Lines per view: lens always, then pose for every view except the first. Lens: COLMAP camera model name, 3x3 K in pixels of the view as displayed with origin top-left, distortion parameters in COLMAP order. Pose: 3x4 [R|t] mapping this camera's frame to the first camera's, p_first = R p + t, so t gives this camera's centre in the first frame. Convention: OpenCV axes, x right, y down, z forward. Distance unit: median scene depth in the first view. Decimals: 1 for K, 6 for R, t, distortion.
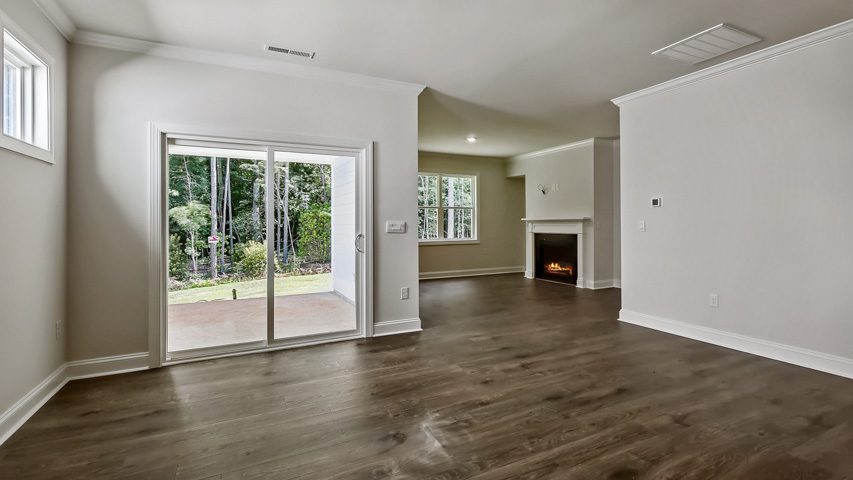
lens RADIAL K [[395.9, 0, 426.9], [0, 395.9, 225.7], [0, 0, 1]] dist [0.000106, 0.000160]
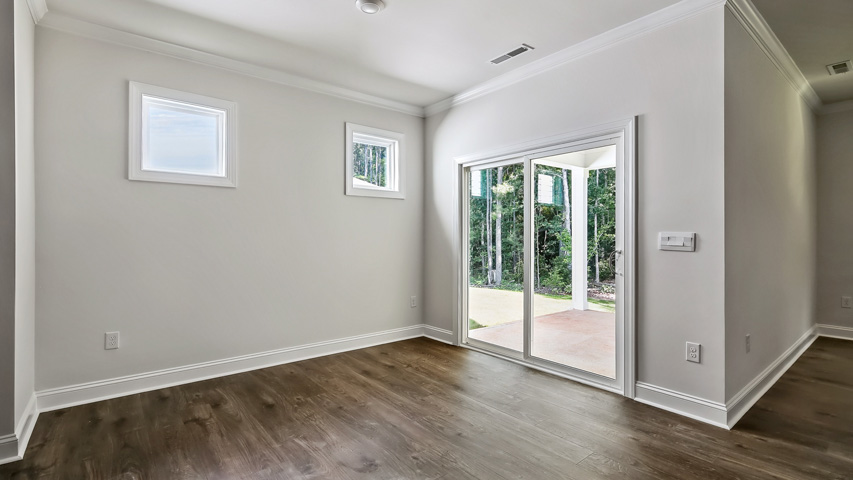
lens RADIAL K [[397.4, 0, 426.5], [0, 397.4, 240.0], [0, 0, 1]] dist [-0.001352, -0.000059]
pose [[0.222996, 0.014515, -0.974711, 0.681986], [-0.005681, 0.999892, 0.013590, -0.008276], [0.974803, 0.002507, 0.223054, 0.735190]]
